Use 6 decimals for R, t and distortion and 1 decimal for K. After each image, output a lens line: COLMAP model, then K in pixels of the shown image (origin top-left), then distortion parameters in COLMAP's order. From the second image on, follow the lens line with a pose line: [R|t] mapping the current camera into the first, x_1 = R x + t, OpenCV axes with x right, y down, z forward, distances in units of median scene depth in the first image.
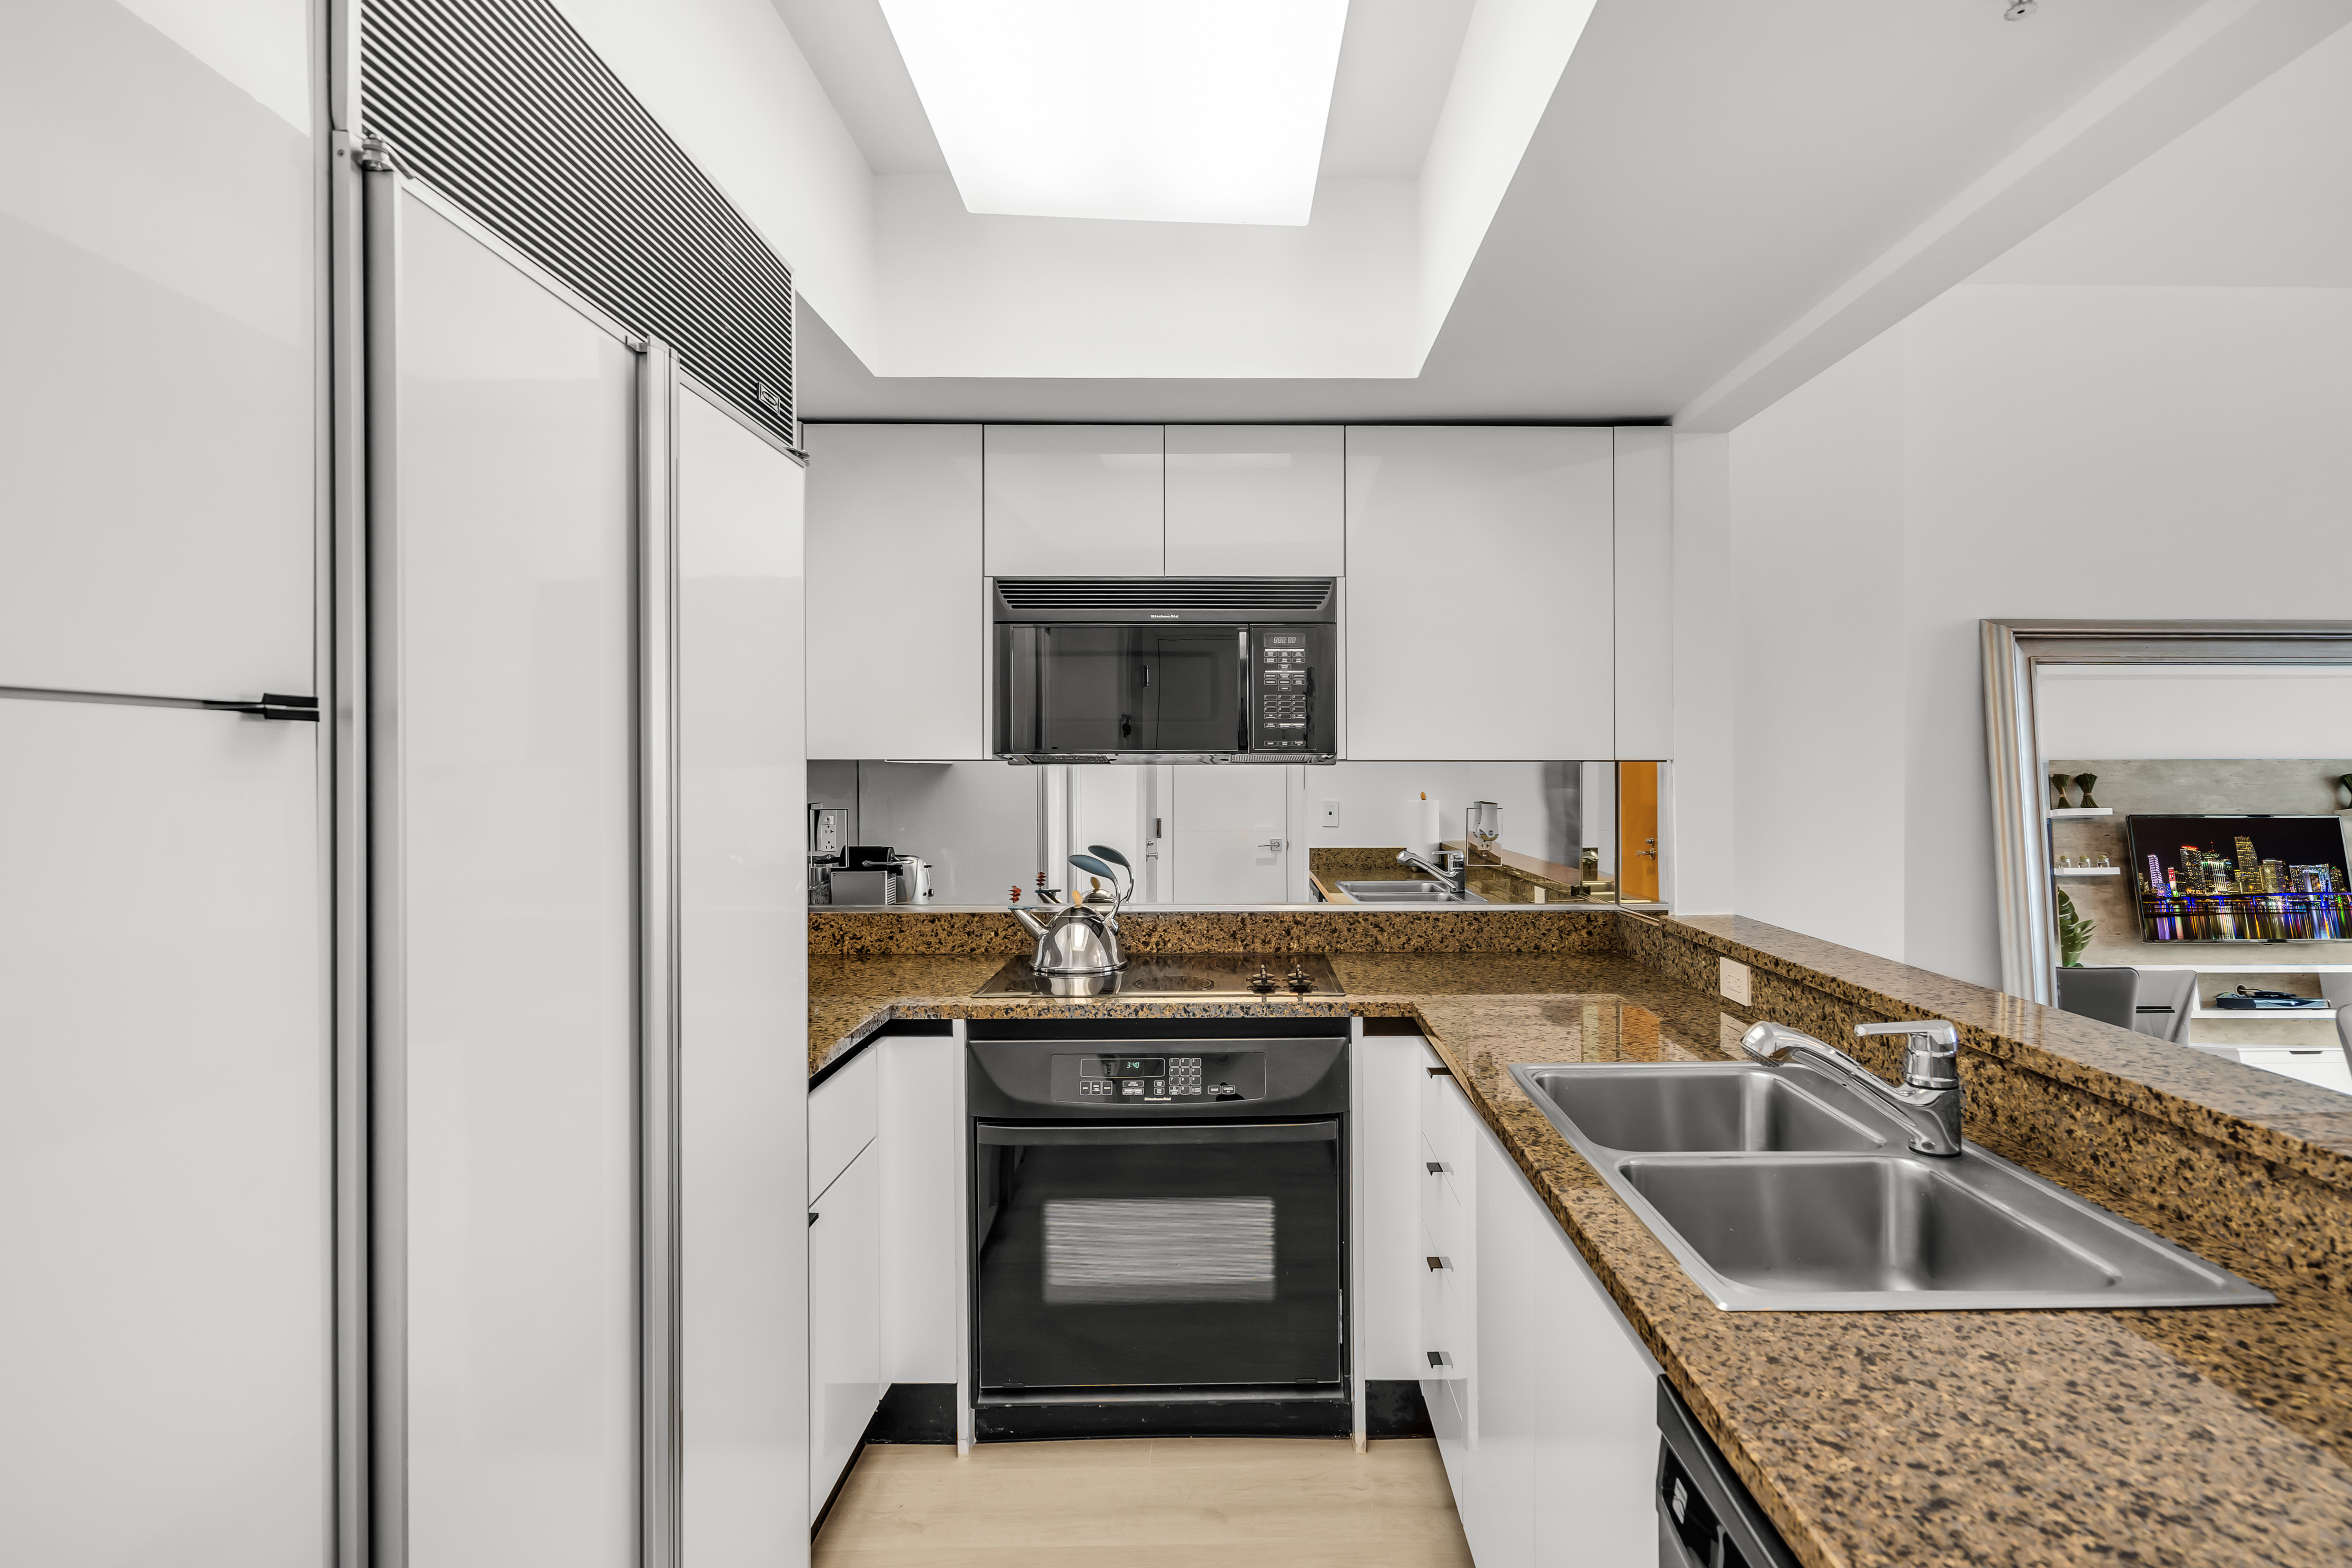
lens RADIAL K [[1190.7, 0, 1252.0], [0, 1190.7, 763.3], [0, 0, 1]] dist [0.000394, 0.000911]
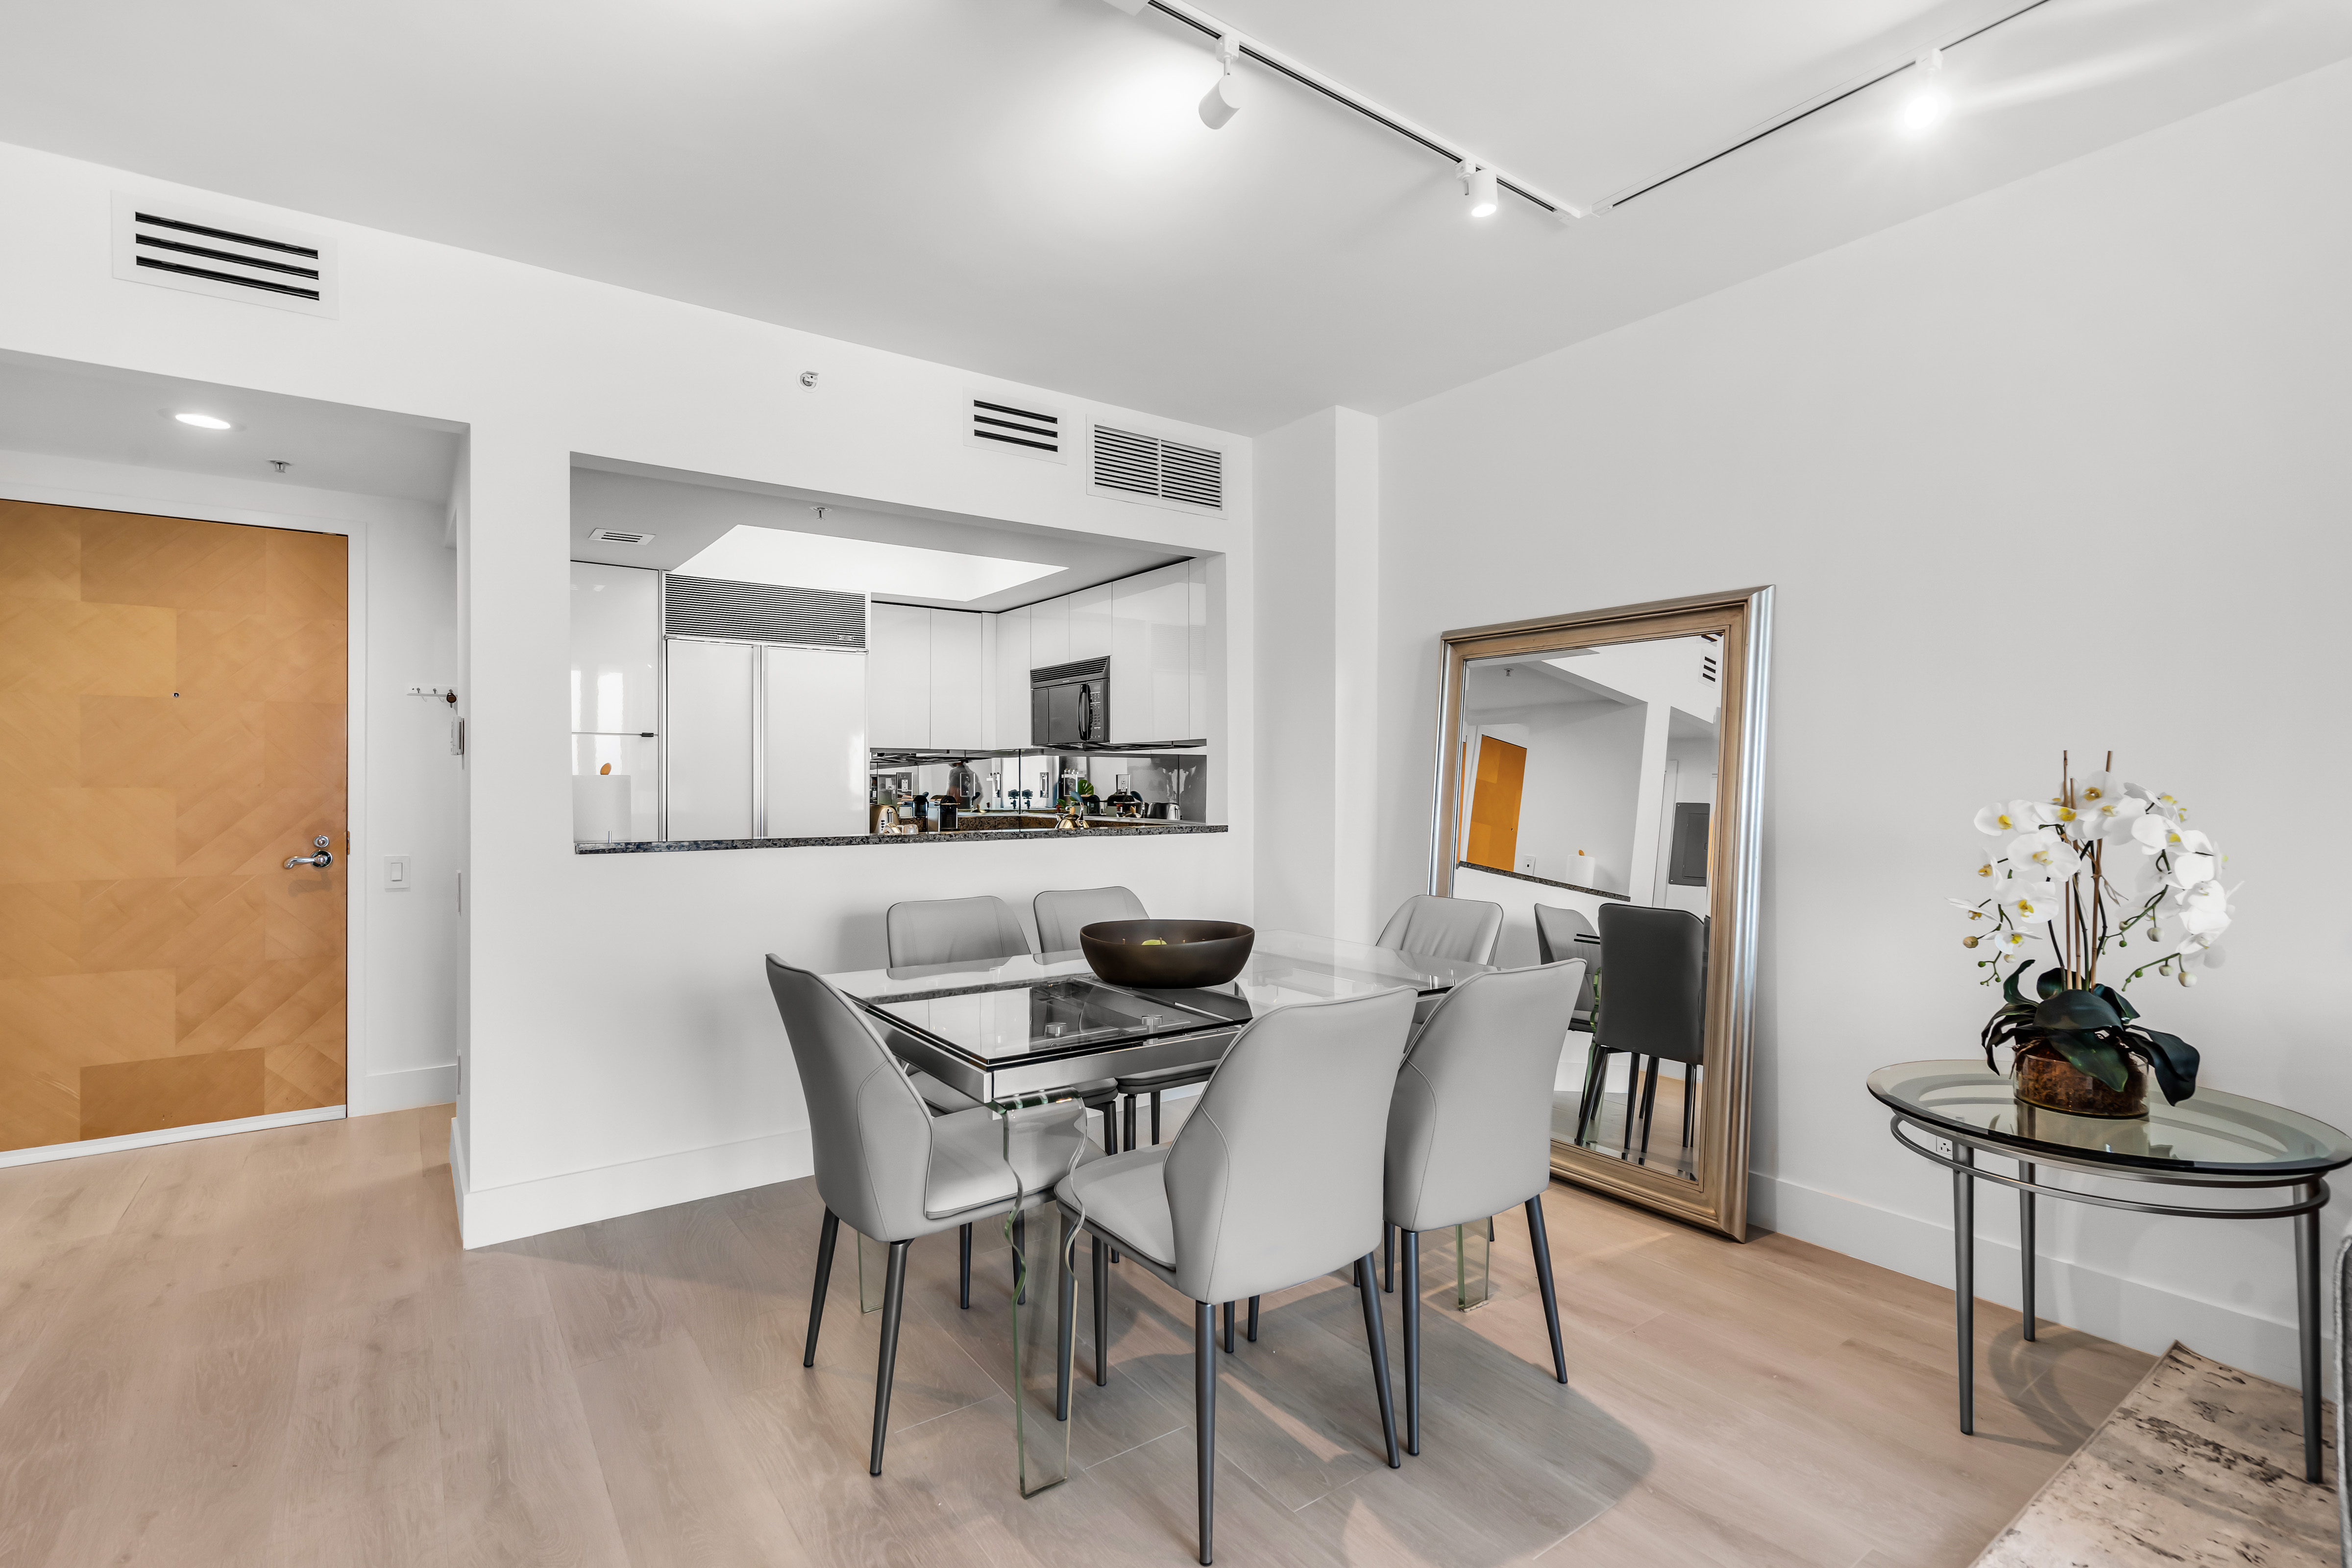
lens RADIAL K [[1084.3, 0, 1179.2], [0, 1084.3, 781.0], [0, 0, 1]] dist [-0.002501, 0.000098]
pose [[0.570867, 0.000376, -0.821043, 1.863355], [0.001456, 0.999998, 0.001471, 0.065064], [0.821041, -0.002036, 0.570865, 0.023226]]
